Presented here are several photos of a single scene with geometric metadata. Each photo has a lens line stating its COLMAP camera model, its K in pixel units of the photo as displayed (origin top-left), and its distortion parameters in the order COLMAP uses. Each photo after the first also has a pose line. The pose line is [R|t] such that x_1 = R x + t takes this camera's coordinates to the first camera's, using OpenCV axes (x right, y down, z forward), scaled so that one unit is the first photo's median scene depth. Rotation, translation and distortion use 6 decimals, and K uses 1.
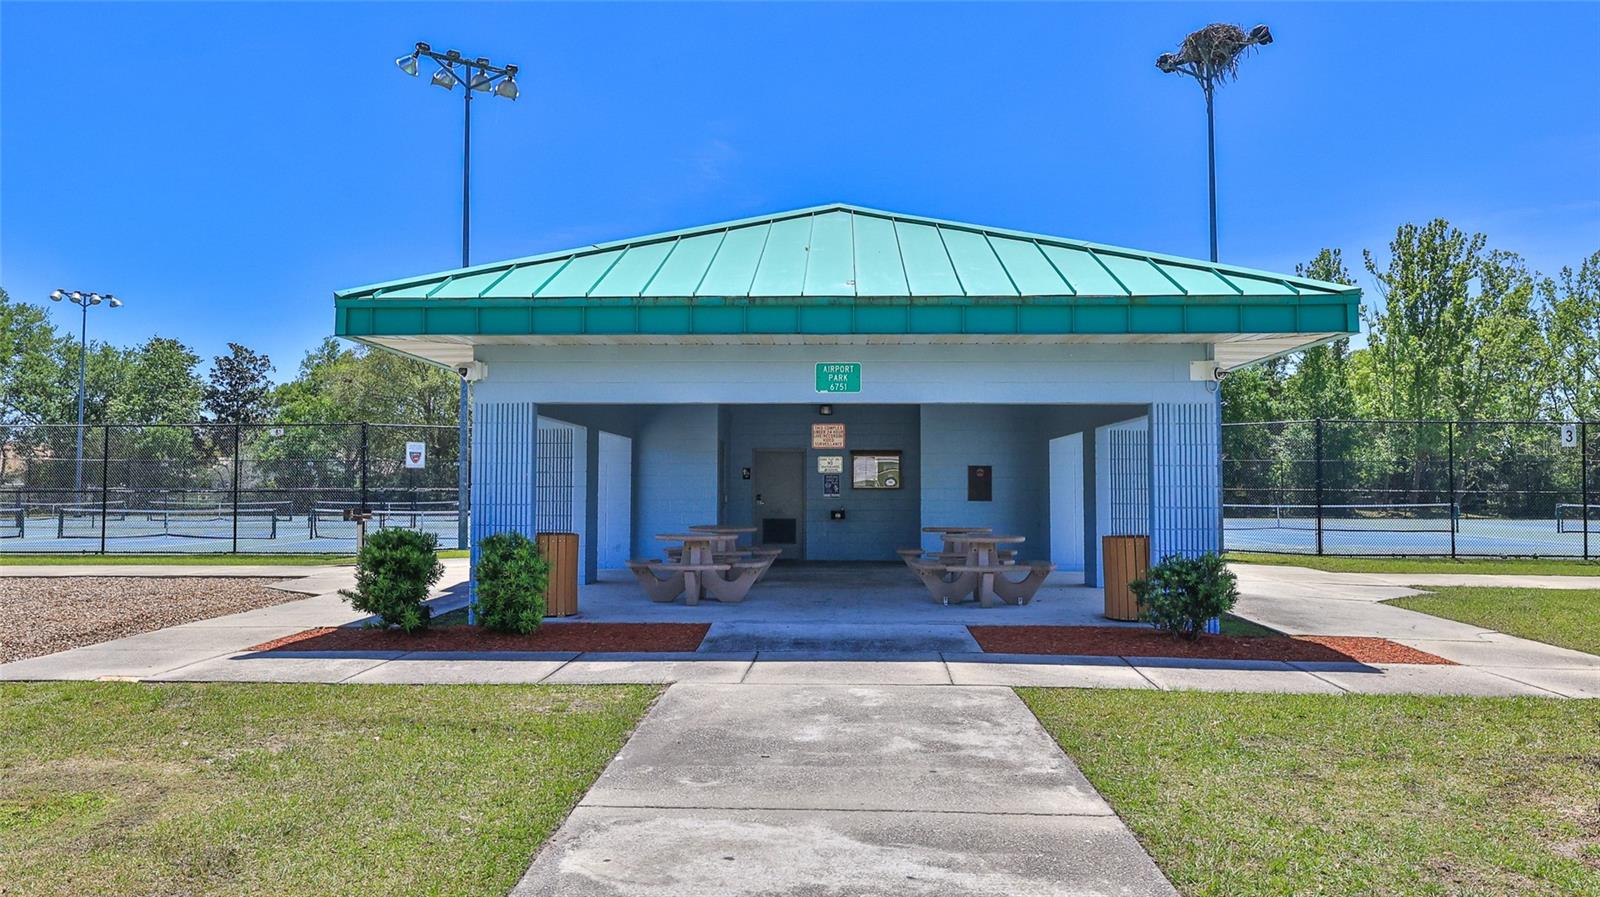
lens RADIAL K [[1213.8, 0, 800.0], [0, 1213.8, 448.5], [0, 0, 1]] dist [-0.000724, 0.001514]
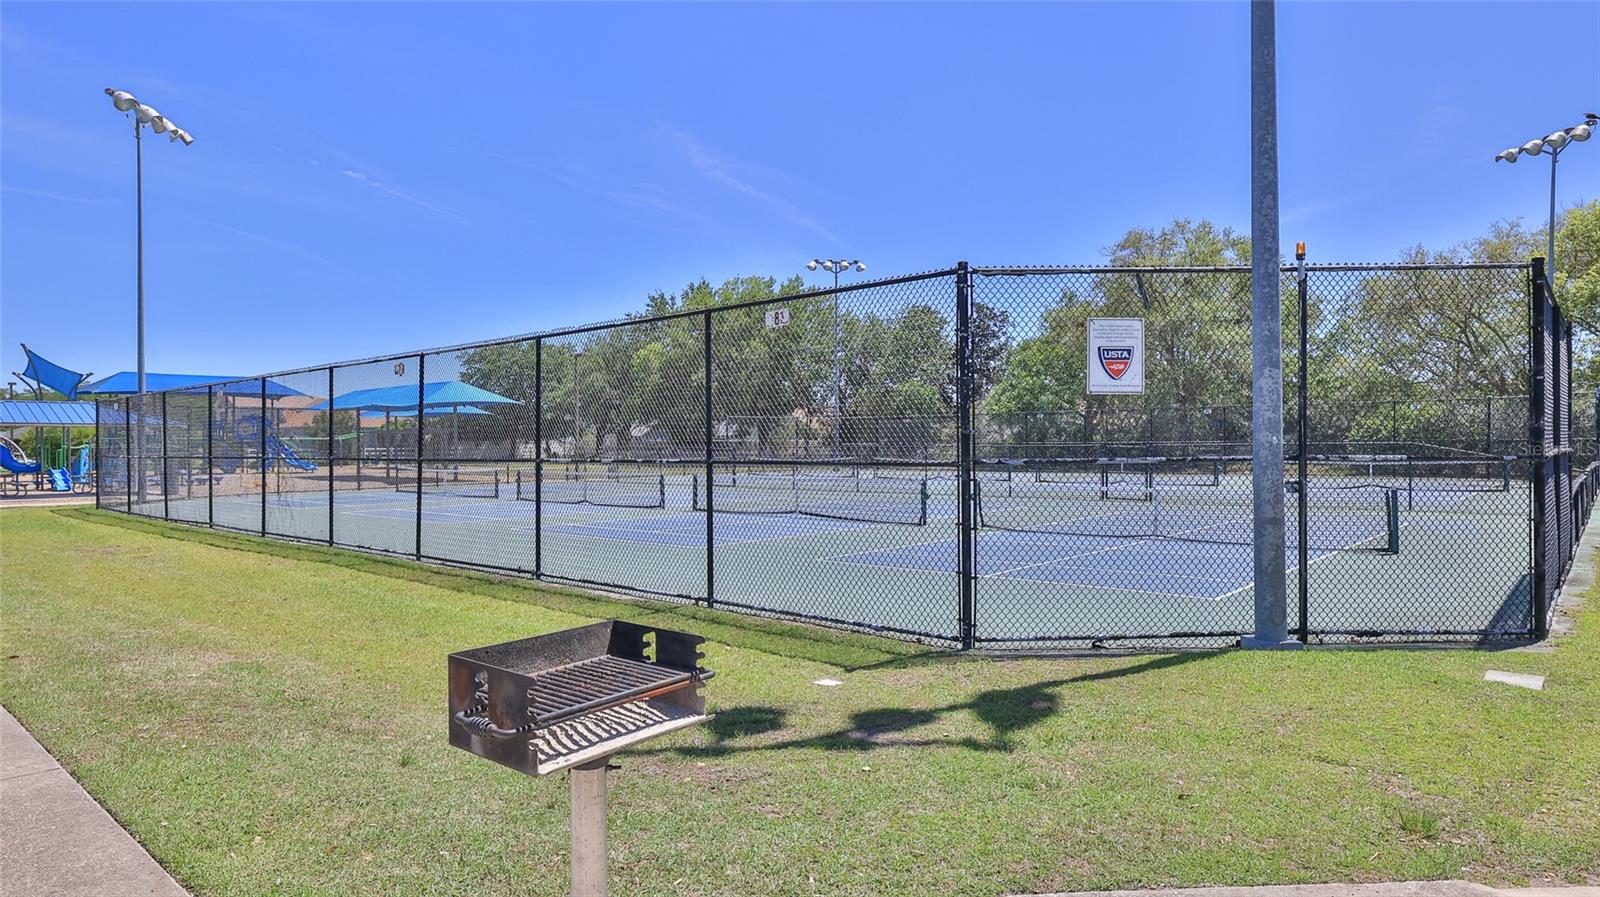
lens RADIAL K [[931.4, 0, 800.0], [0, 931.4, 448.5], [0, 0, 1]] dist [0.001616, 0.000109]
pose [[0.777102, -0.004698, -0.629357, -0.096683], [0.031436, 0.999014, 0.031359, 0.009002], [0.628589, -0.044154, 0.776483, 0.323985]]
